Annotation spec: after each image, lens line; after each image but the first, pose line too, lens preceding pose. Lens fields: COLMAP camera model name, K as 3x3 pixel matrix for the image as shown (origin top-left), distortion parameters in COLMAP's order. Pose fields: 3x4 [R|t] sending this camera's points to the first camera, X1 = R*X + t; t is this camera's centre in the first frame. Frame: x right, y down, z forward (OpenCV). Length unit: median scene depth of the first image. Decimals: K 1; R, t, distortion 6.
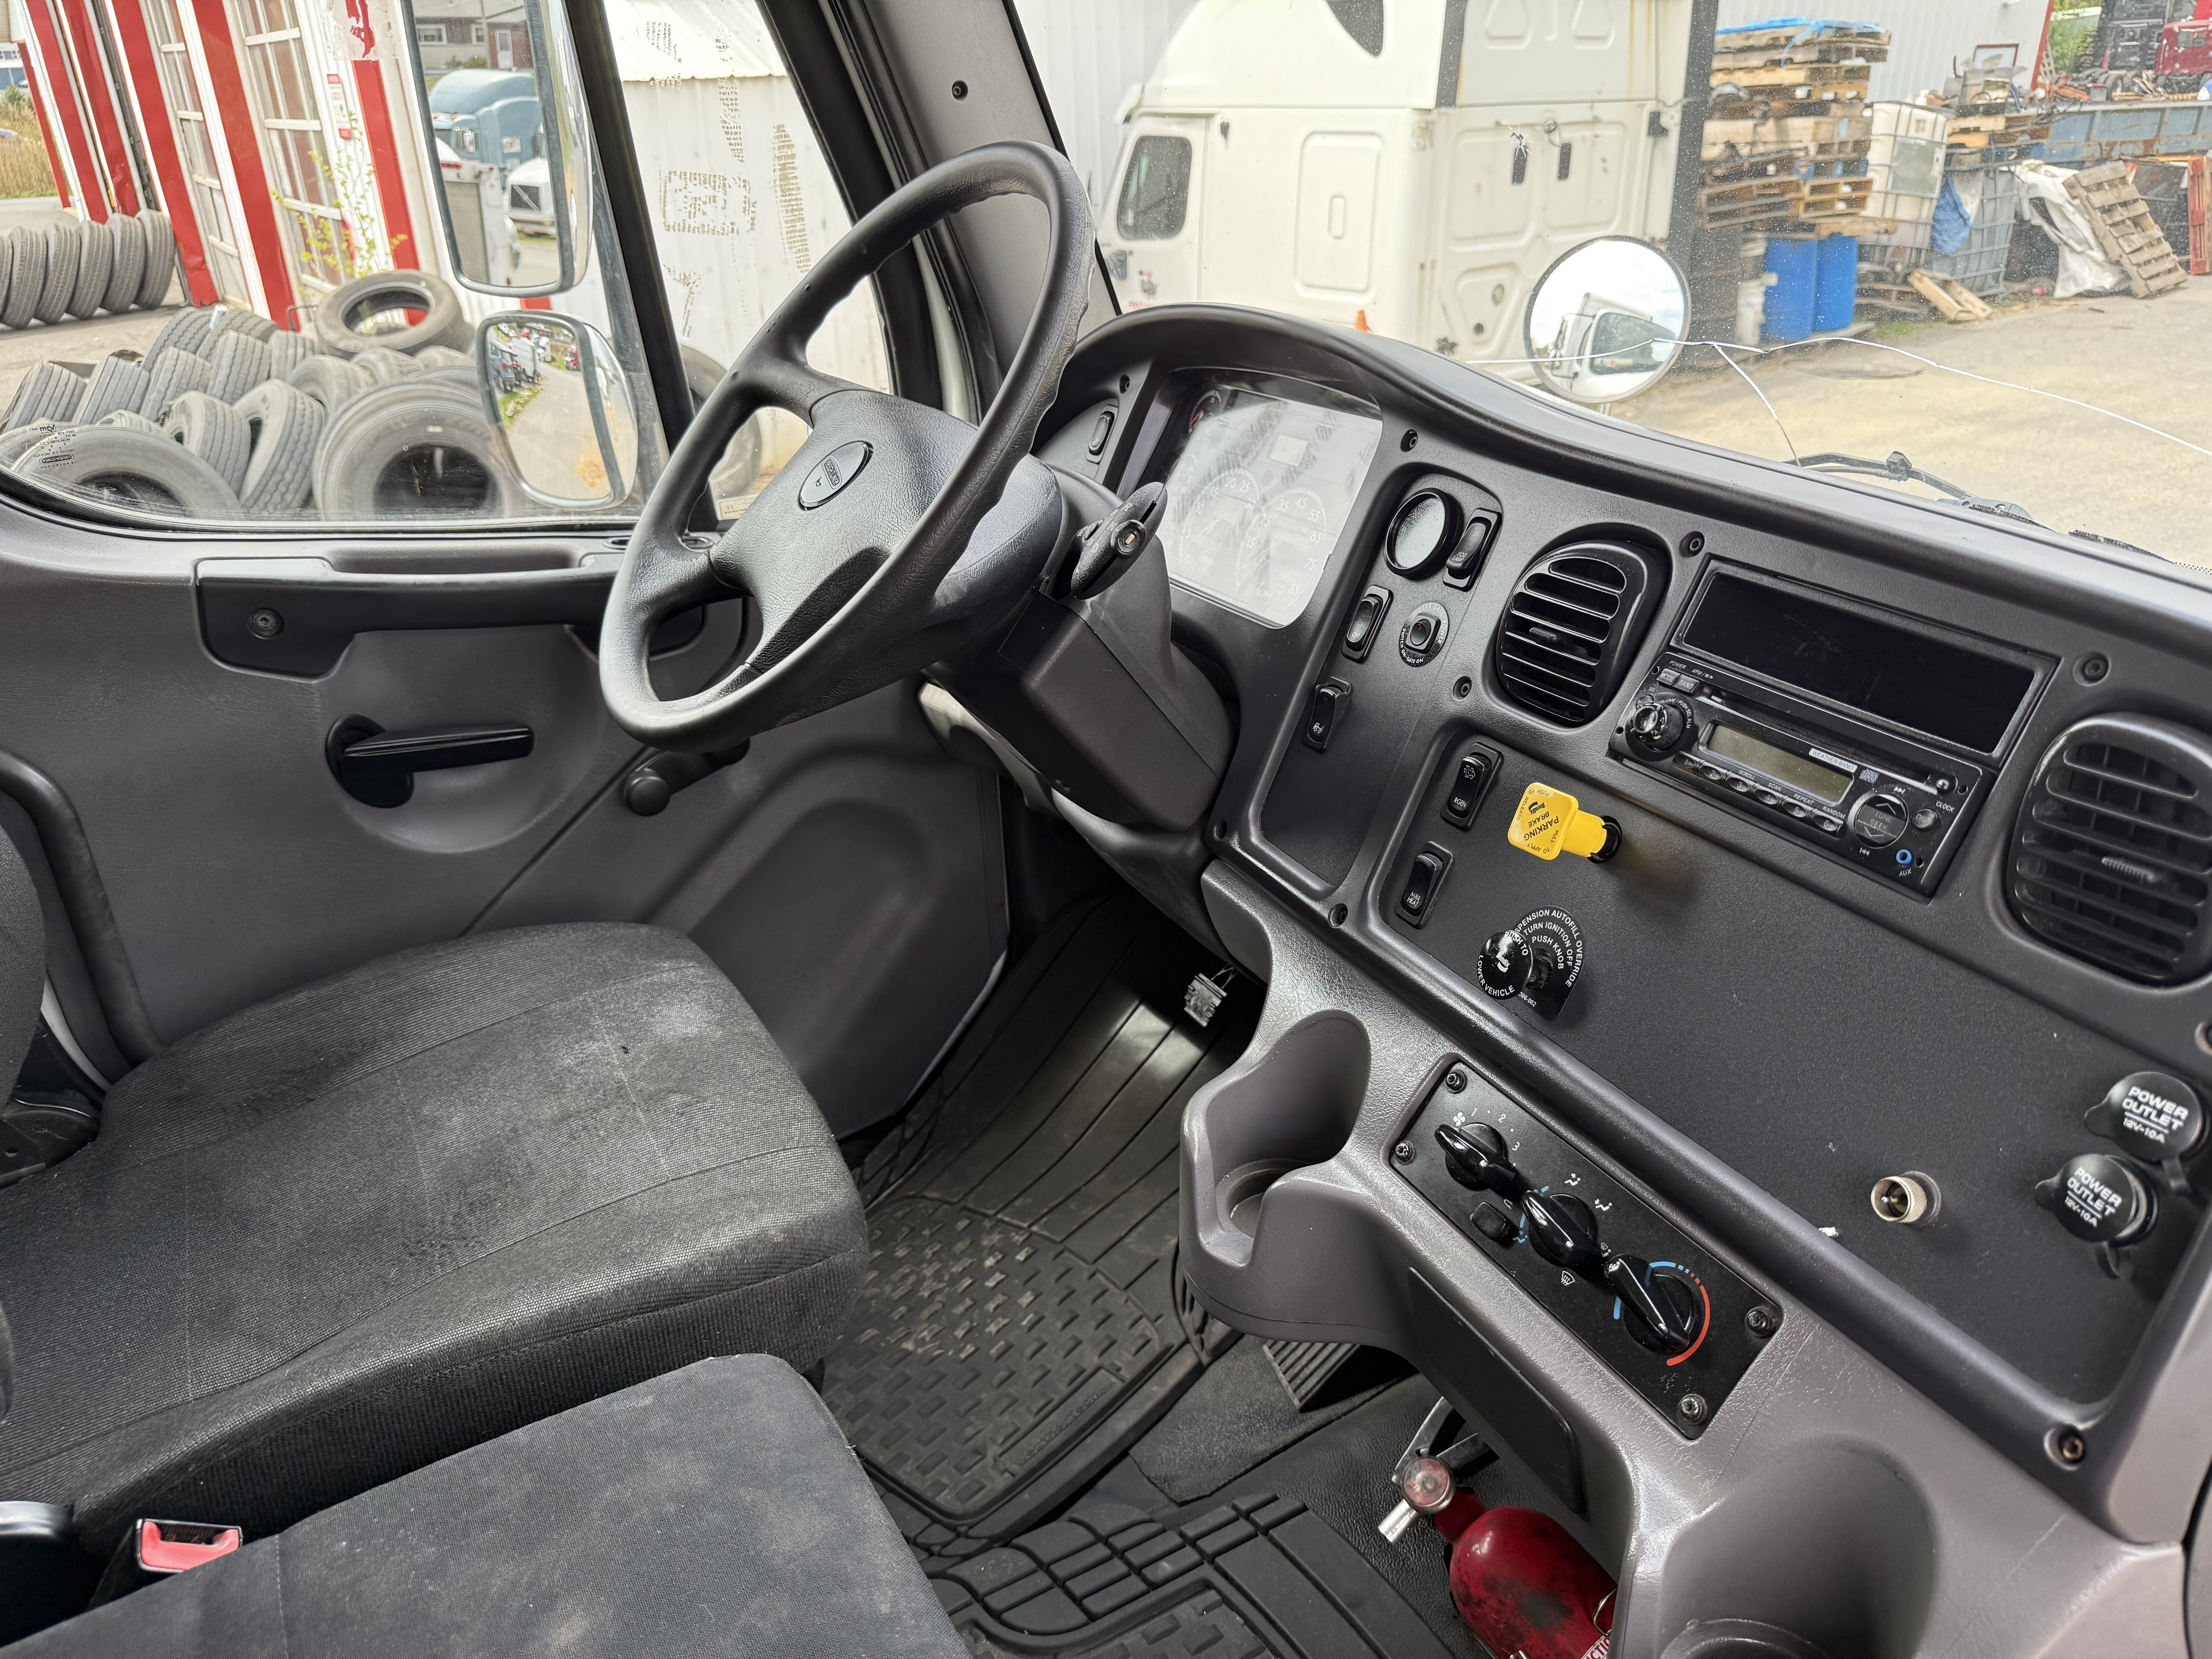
lens RADIAL K [[1586.5, 0, 1106.0], [0, 1586.5, 829.5], [0, 0, 1]] dist [0.045922, -0.050201]
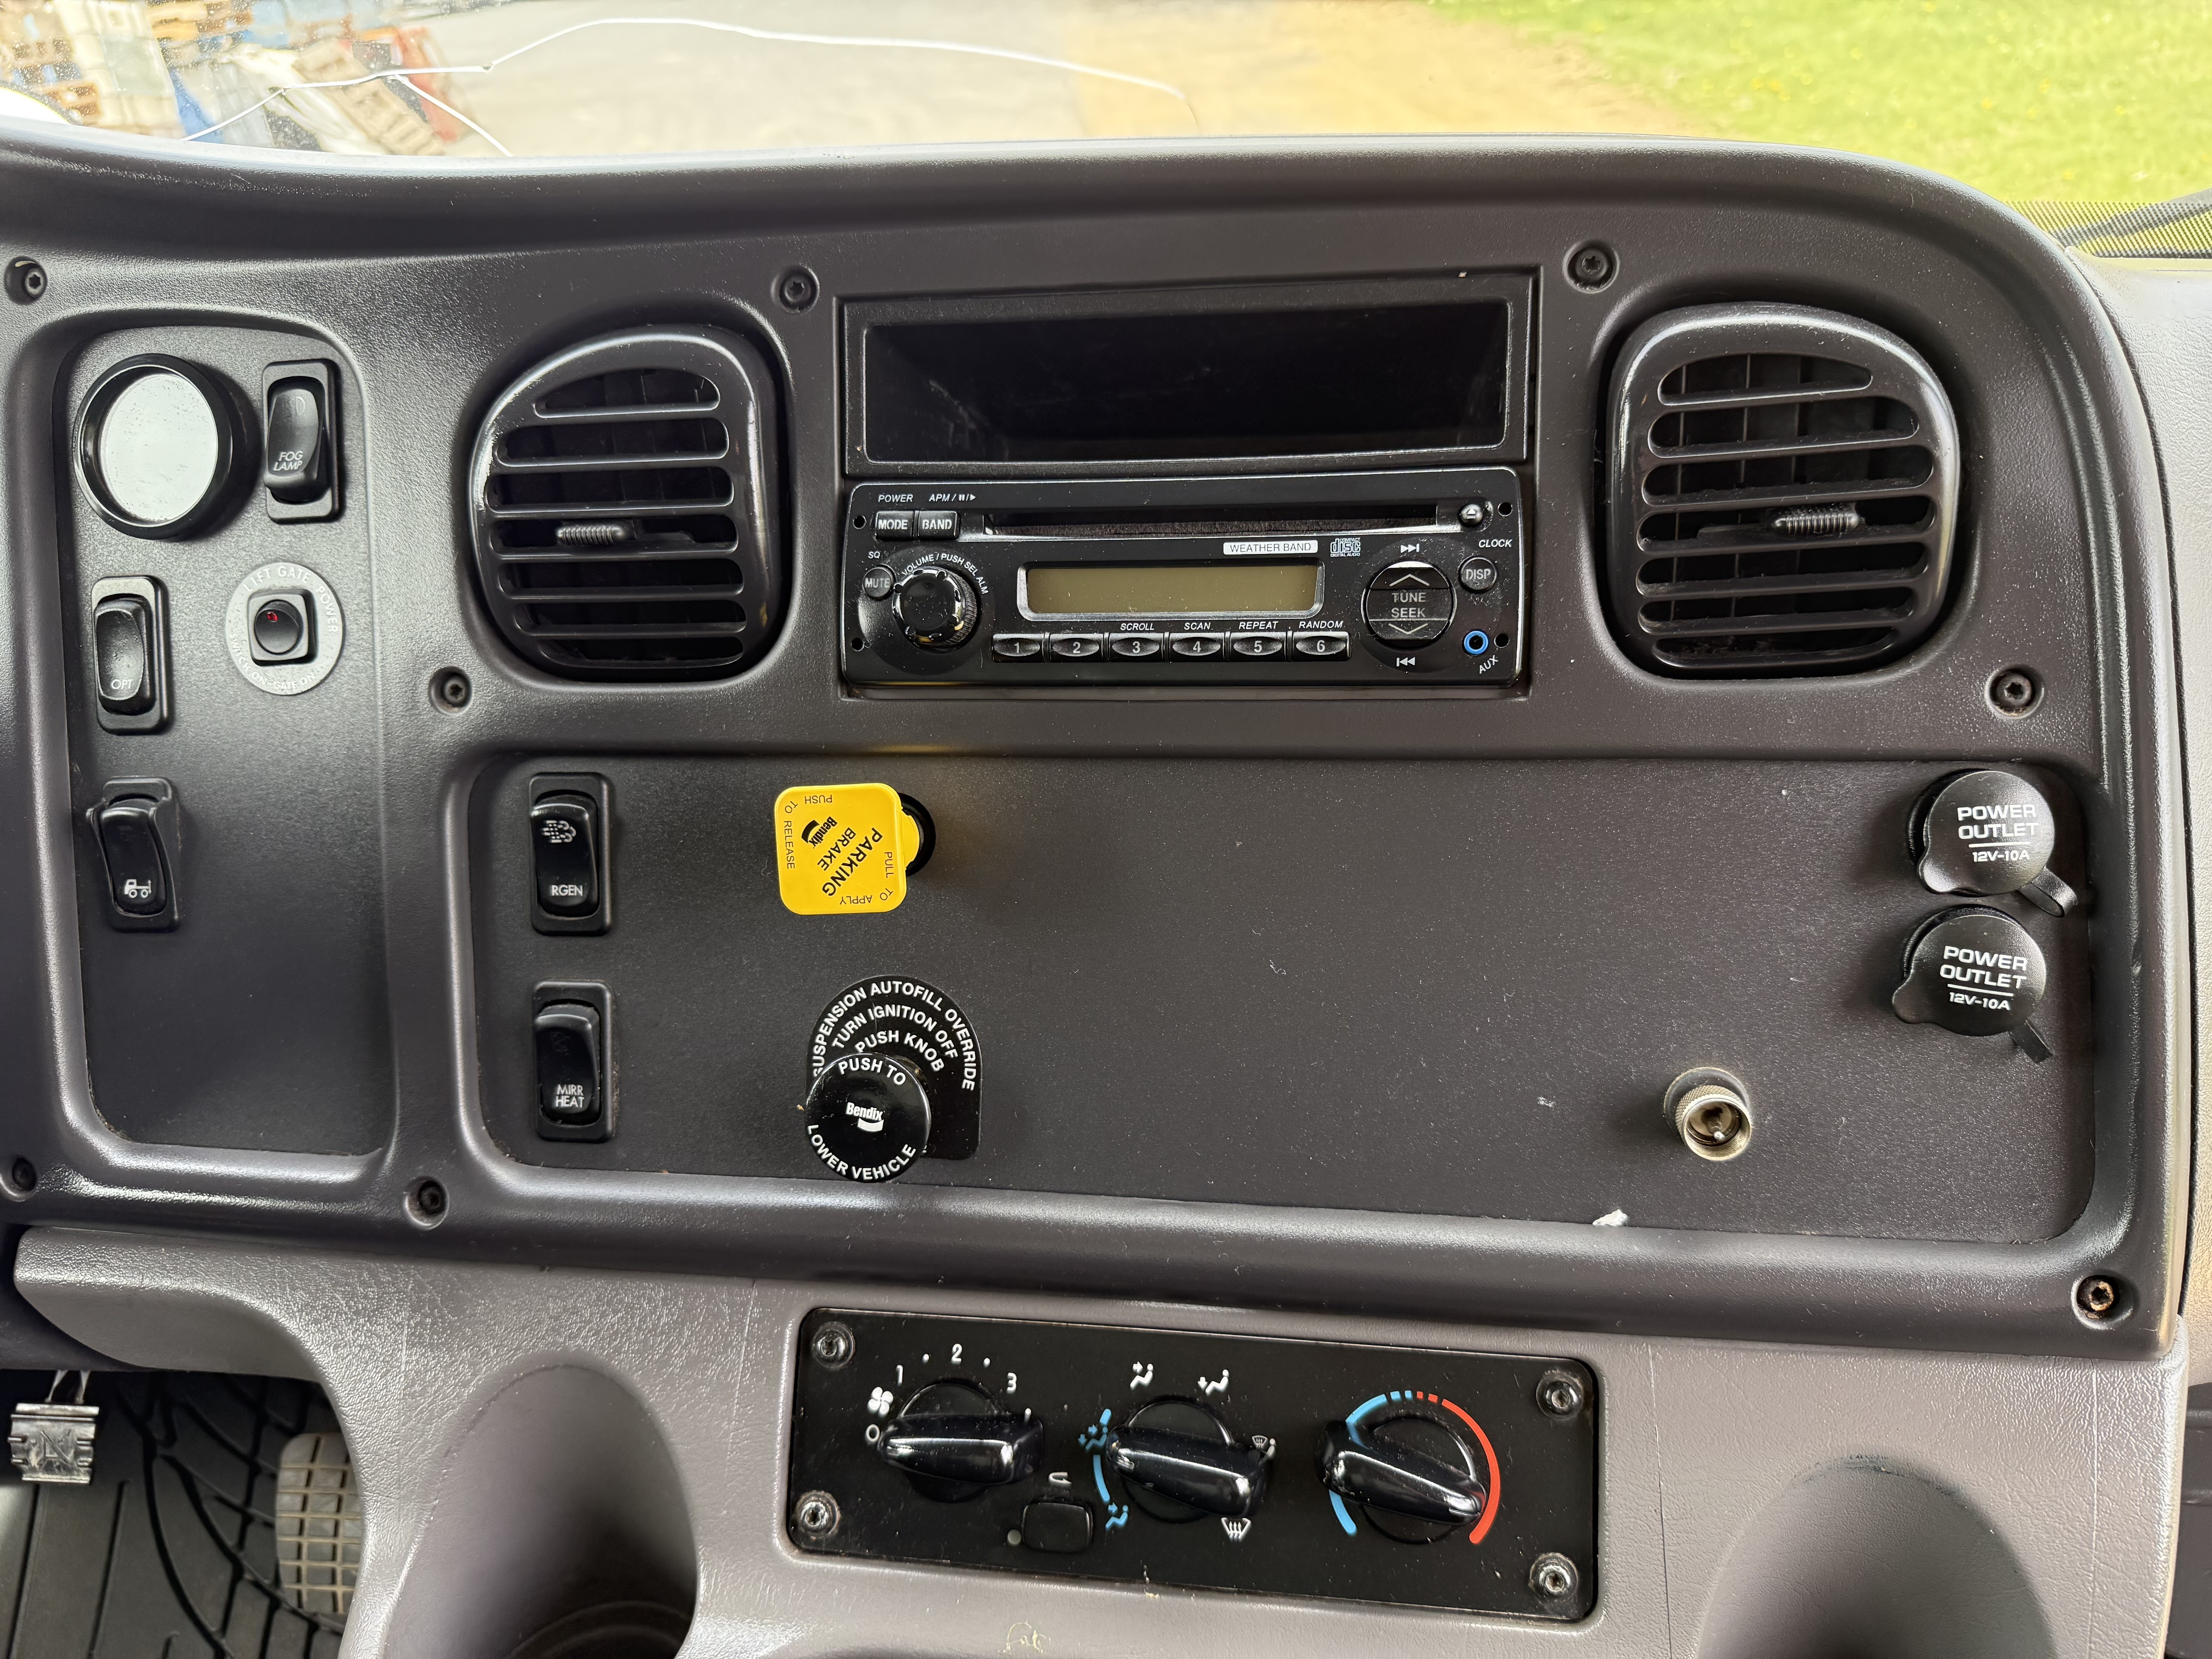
lens RADIAL K [[1586.5, 0, 1106.0], [0, 1586.5, 829.5], [0, 0, 1]] dist [0.045922, -0.050201]
pose [[0.574934, -0.424836, 0.699260, -0.031205], [0.391621, 0.893264, 0.220711, -0.073741], [-0.718390, 0.146951, 0.679943, 0.462783]]
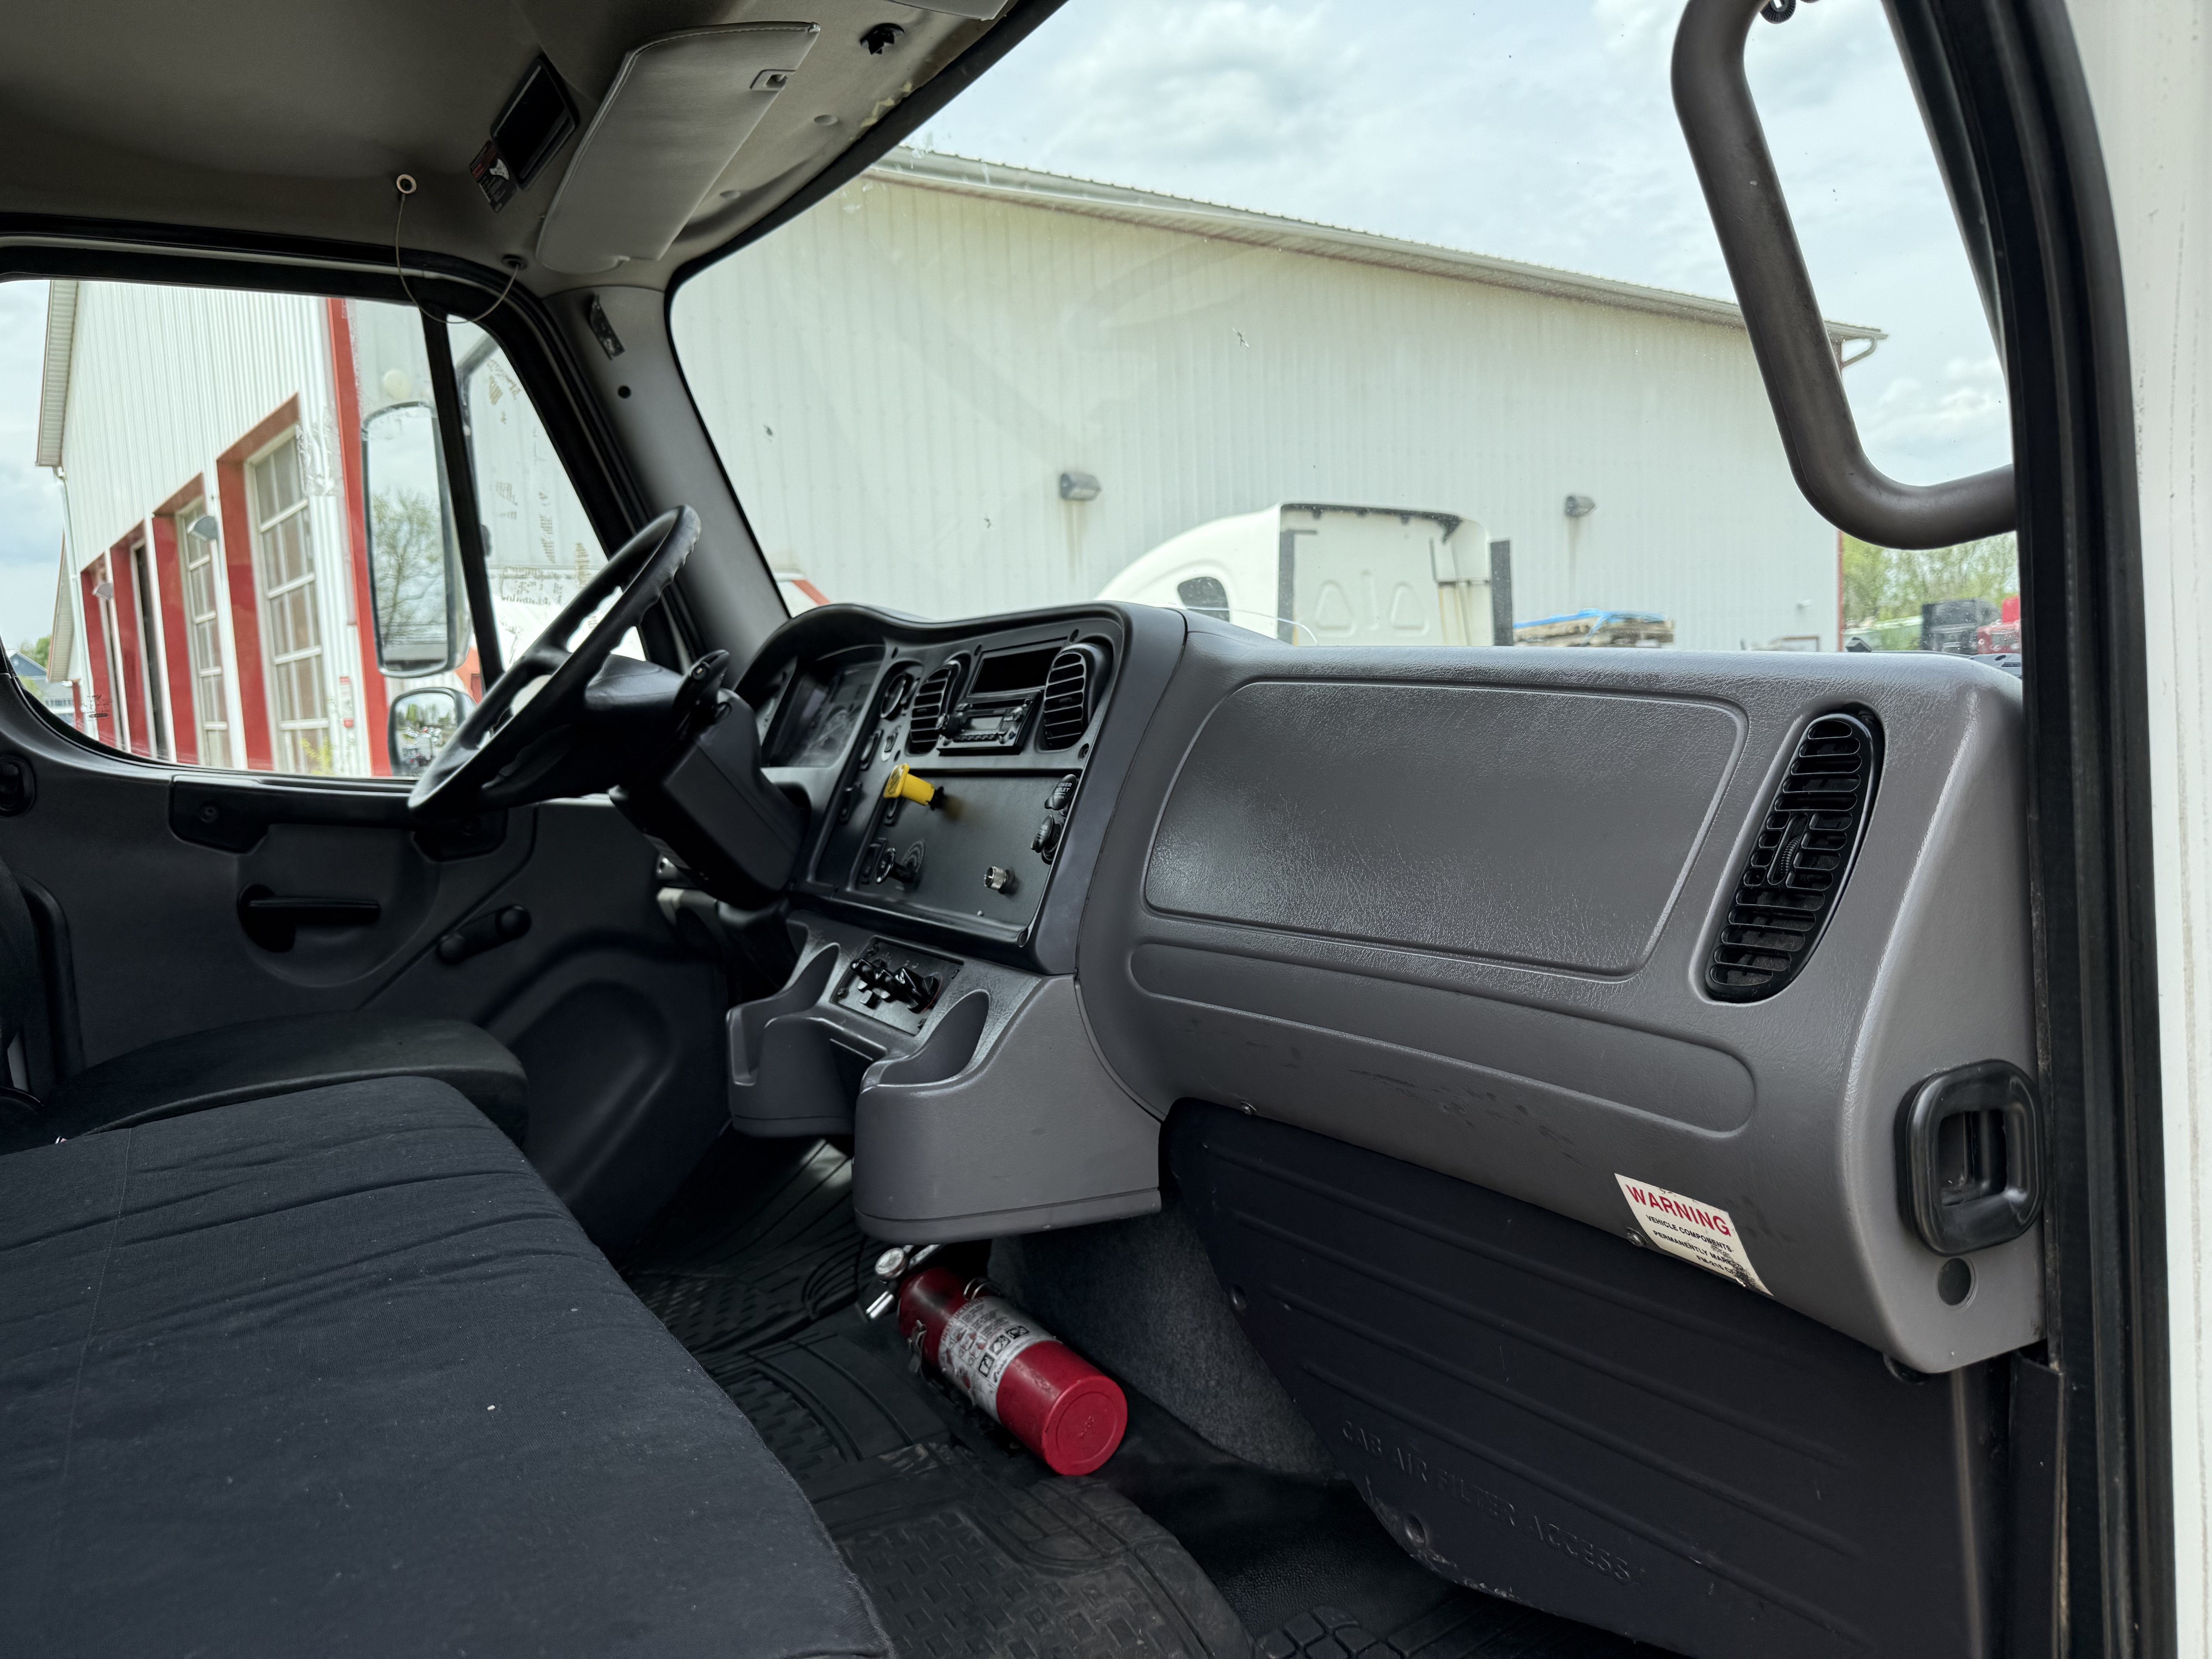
lens RADIAL K [[1608.0, 0, 1106.0], [0, 1608.0, 829.5], [0, 0, 1]] dist [0.145552, -0.275183]
pose [[0.999579, -0.024447, 0.015633, 0.385799], [0.028431, 0.932890, -0.359036, 0.576928], [-0.005806, 0.359330, 0.933193, -0.587231]]
